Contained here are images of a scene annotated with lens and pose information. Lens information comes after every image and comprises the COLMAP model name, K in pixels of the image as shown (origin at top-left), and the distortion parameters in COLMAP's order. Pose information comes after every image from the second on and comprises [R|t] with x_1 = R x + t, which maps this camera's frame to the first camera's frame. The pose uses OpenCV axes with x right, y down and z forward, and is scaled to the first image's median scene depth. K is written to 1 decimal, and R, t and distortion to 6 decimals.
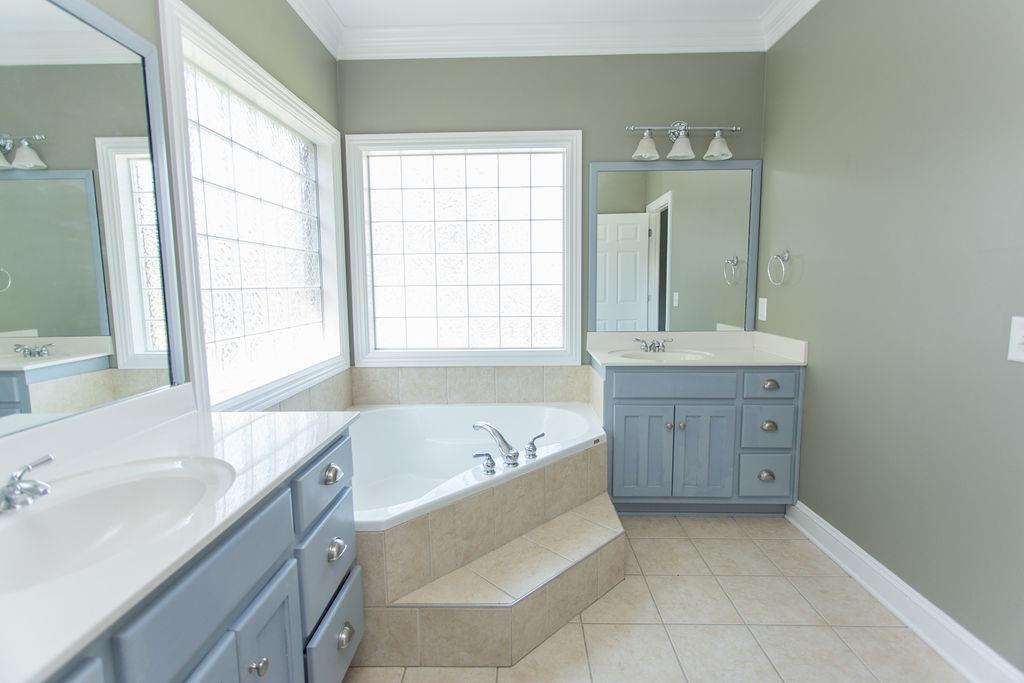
lens RADIAL K [[487.6, 0, 511.9], [0, 487.6, 335.0], [0, 0, 1]] dist [0.012790, -0.000423]
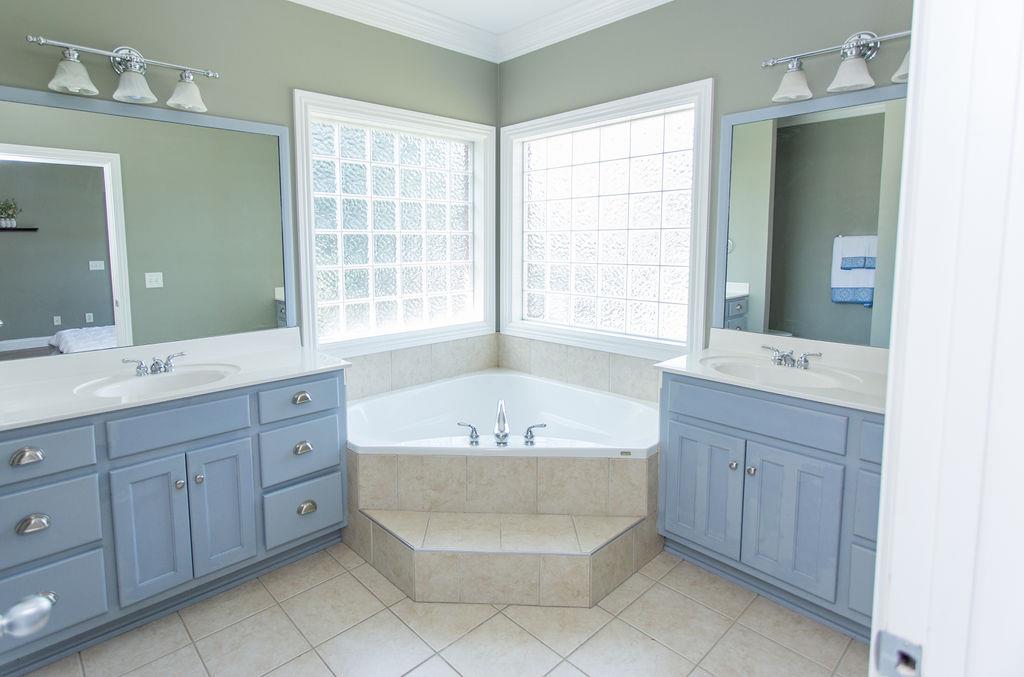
lens RADIAL K [[534.4, 0, 478.0], [0, 534.4, 302.0], [0, 0, 1]] dist [0.007505, 0.001155]
pose [[0.680902, 0.089468, -0.726890, 0.580581], [-0.084901, 0.995461, 0.042995, -0.059425], [0.727437, 0.032439, 0.685407, 0.132954]]
